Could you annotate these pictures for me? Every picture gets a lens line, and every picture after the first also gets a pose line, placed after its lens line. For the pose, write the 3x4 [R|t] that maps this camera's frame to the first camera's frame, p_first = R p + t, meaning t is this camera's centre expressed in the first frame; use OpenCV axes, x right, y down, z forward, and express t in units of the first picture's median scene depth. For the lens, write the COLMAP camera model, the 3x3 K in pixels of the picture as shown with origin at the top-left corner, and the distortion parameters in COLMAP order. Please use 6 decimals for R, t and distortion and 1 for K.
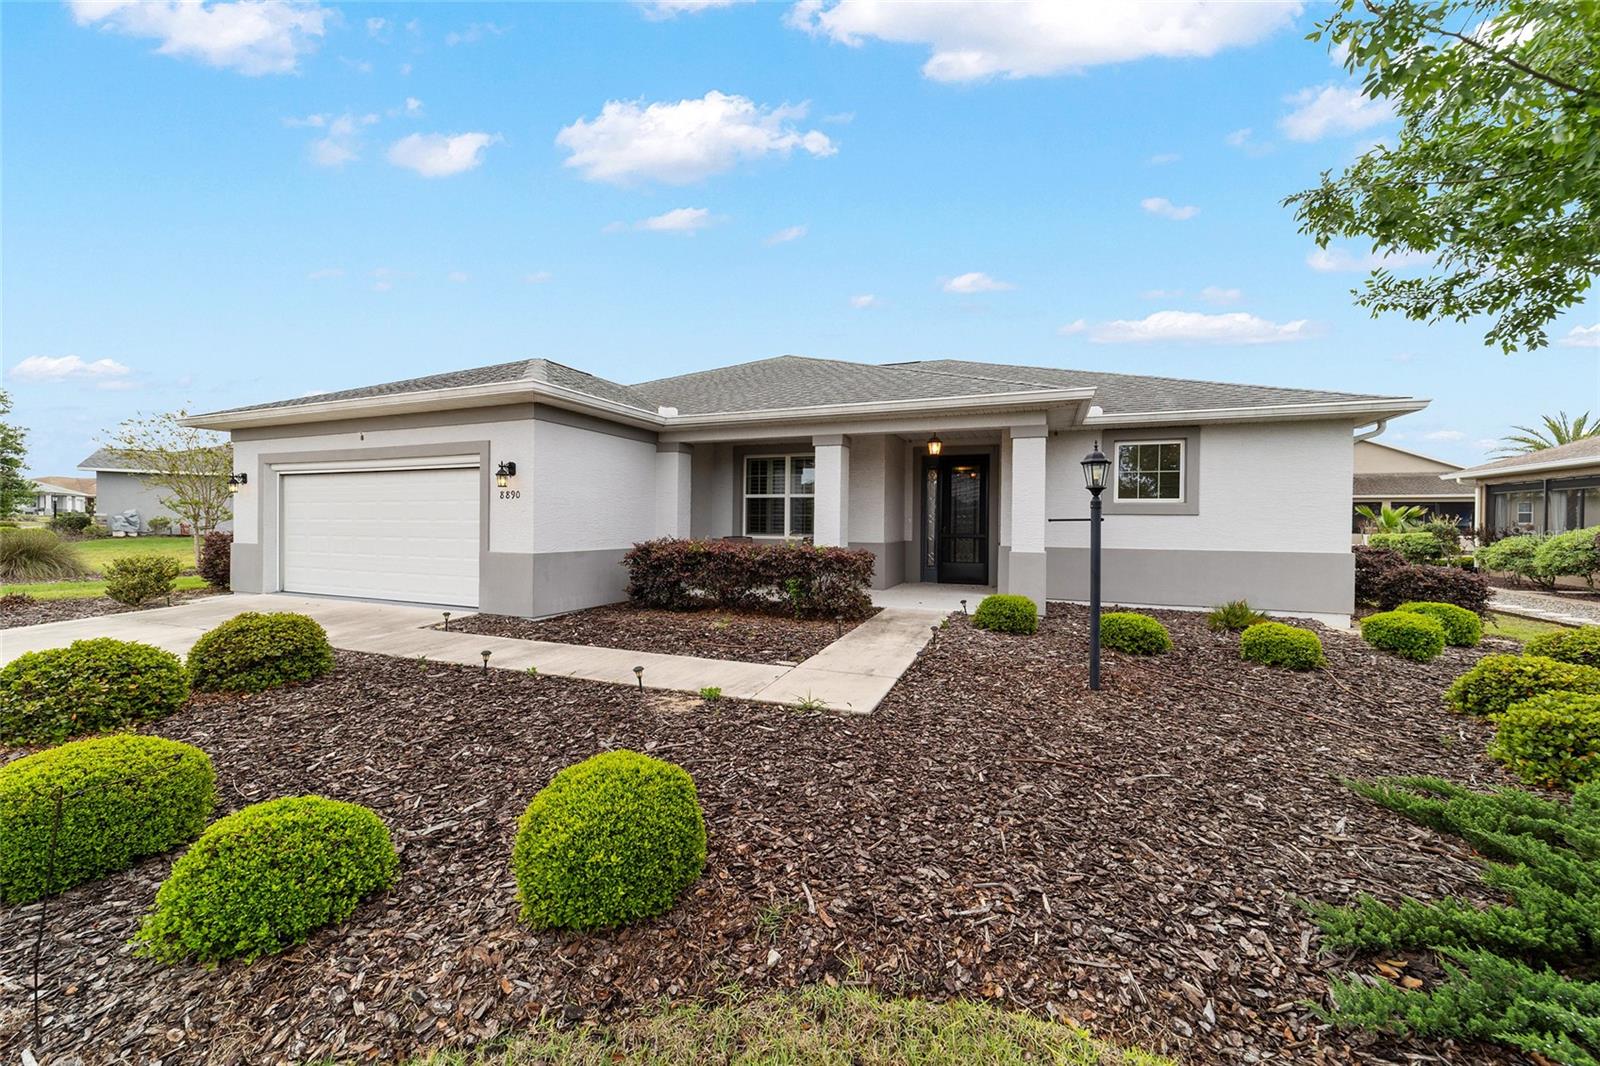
lens RADIAL K [[611.2, 0, 797.0], [0, 611.2, 528.9], [0, 0, 1]] dist [-0.019291, 0.008922]
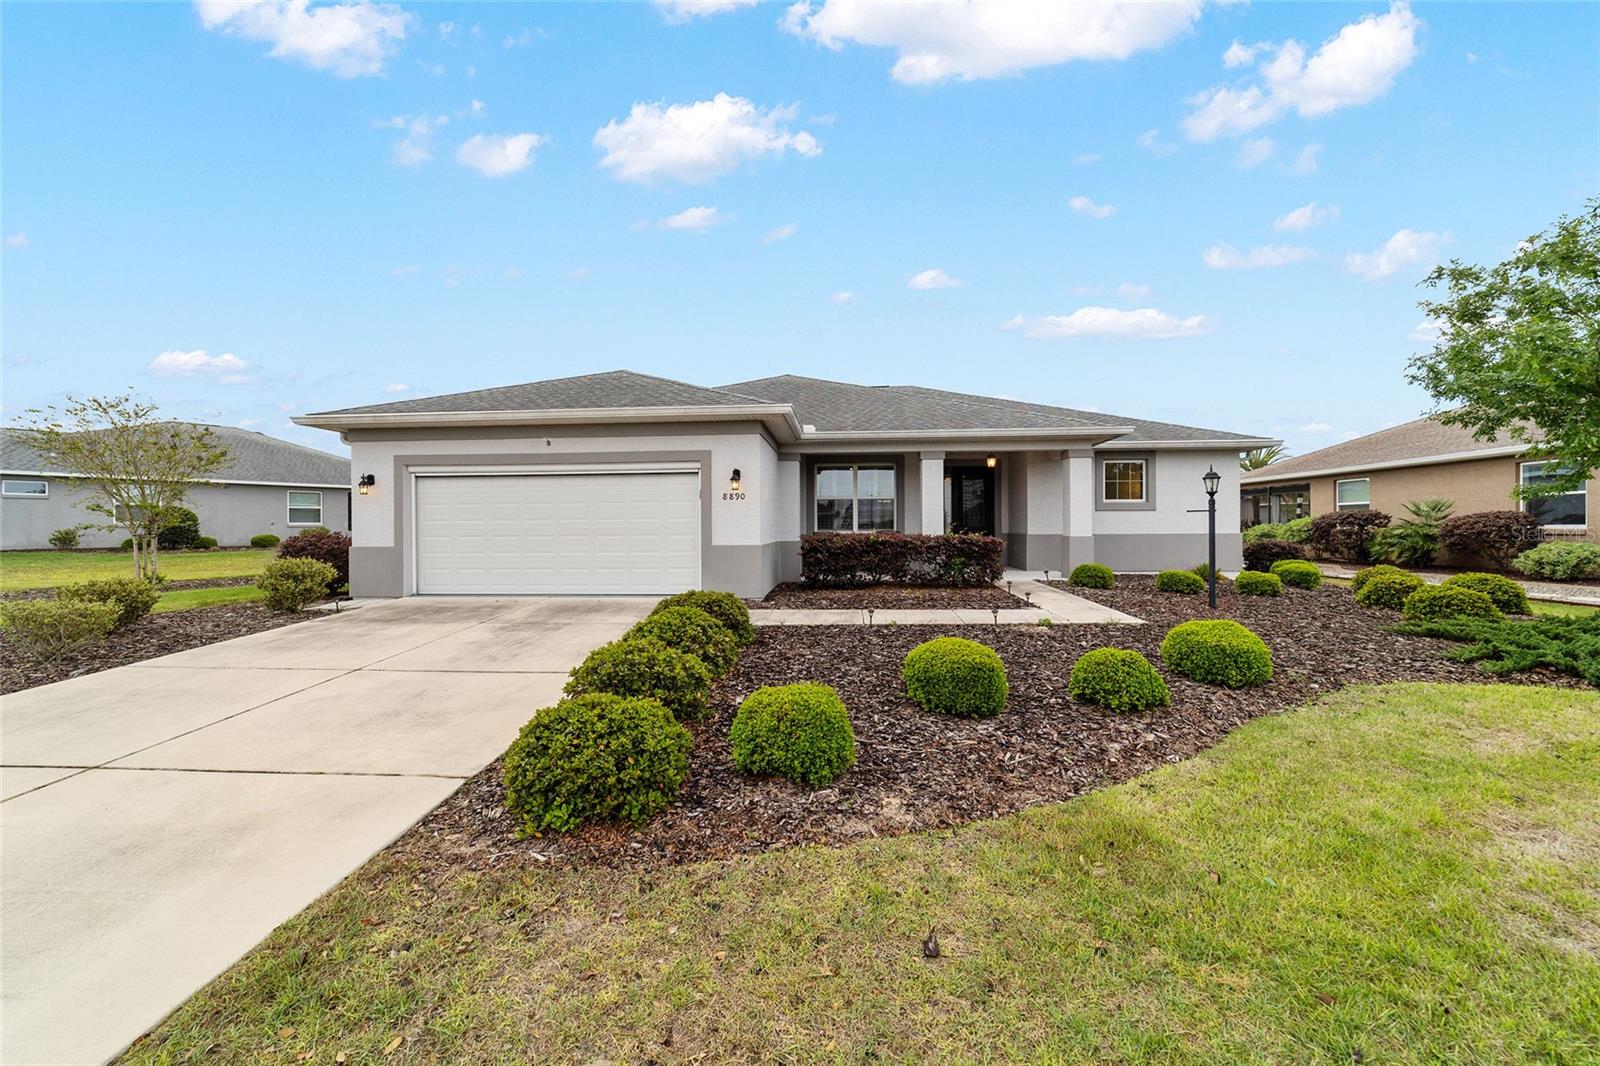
lens RADIAL K [[611.2, 0, 797.0], [0, 611.2, 528.9], [0, 0, 1]] dist [-0.019291, 0.008922]
pose [[0.954505, -0.015608, 0.297785, -0.609973], [0.017590, 0.999837, -0.003977, 0.013441], [-0.297675, 0.009034, 0.954625, -0.171526]]
